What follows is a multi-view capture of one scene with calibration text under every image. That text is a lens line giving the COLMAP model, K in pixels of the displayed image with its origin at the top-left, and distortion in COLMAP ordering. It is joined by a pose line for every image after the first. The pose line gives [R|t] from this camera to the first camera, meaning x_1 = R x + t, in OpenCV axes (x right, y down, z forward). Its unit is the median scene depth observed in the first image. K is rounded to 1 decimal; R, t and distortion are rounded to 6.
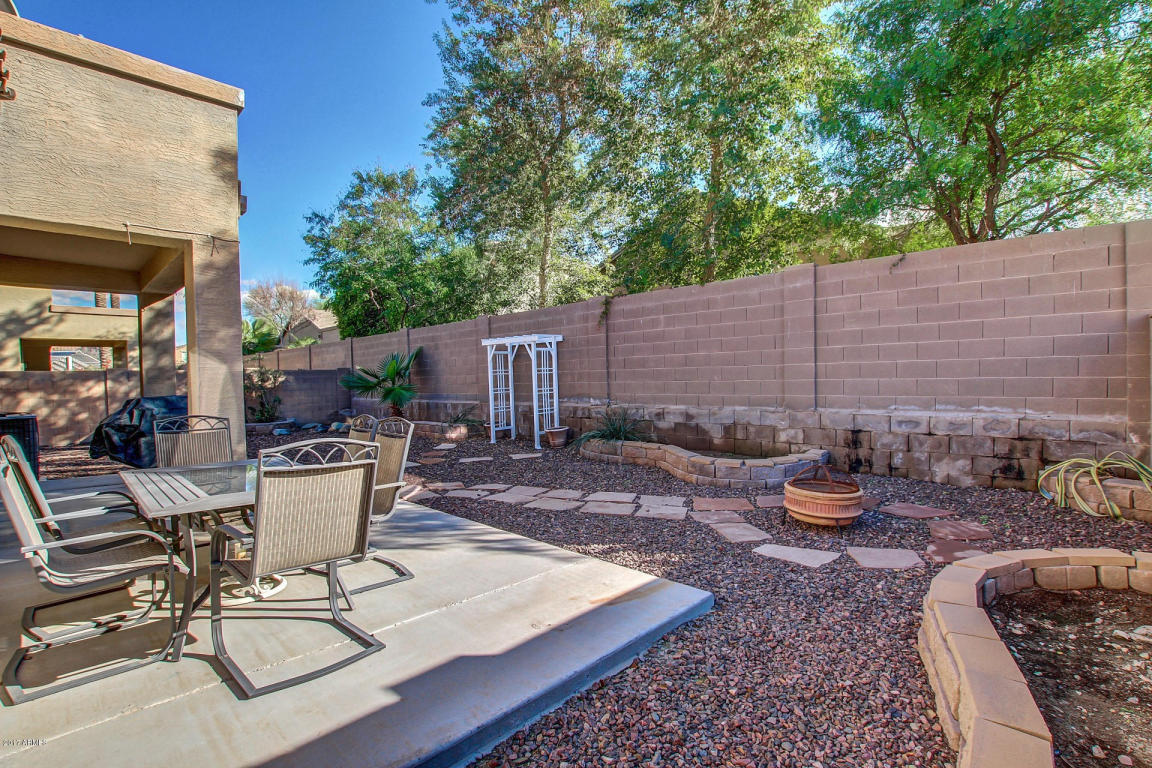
lens RADIAL K [[535.0, 0, 575.1], [0, 535.0, 386.2], [0, 0, 1]] dist [-0.030813, 0.003452]
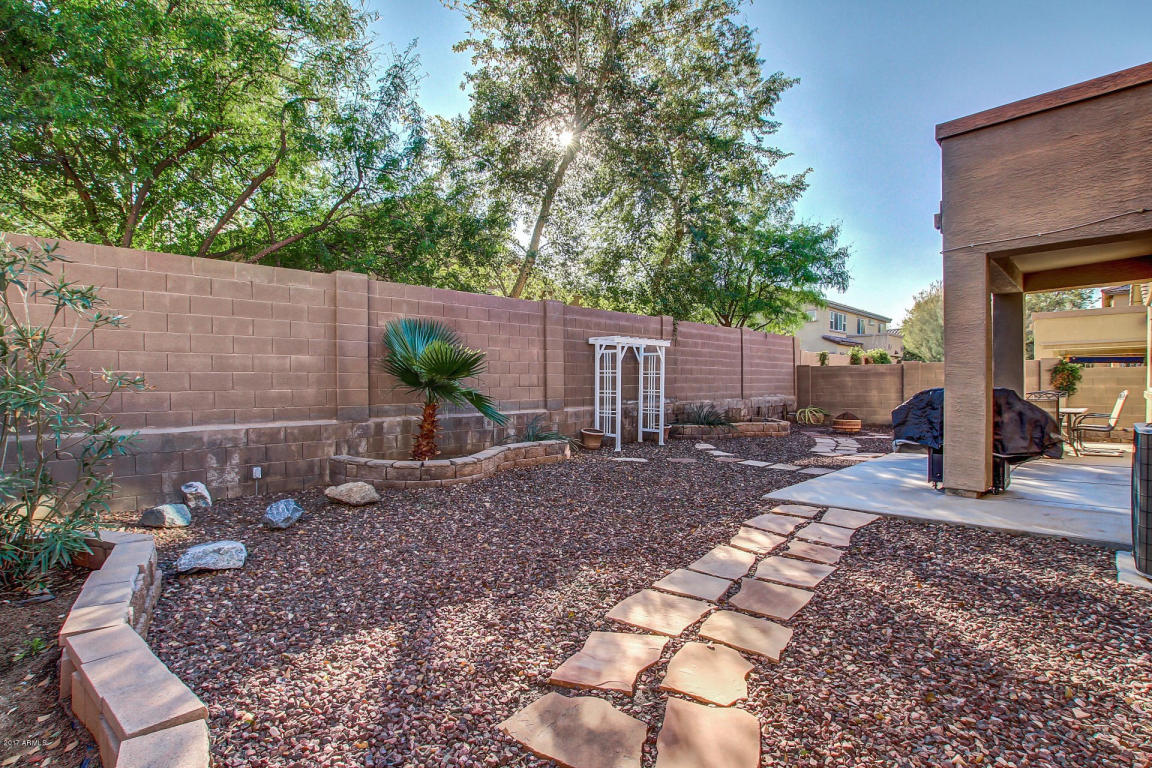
lens RADIAL K [[535.0, 0, 579.1], [0, 535.0, 384.6], [0, 0, 1]] dist [-0.030813, 0.003452]
pose [[0.028451, 0.026718, 0.999238, -1.388604], [0.030298, 0.999160, -0.027579, 0.022774], [-0.999136, 0.031060, 0.027618, 1.354025]]
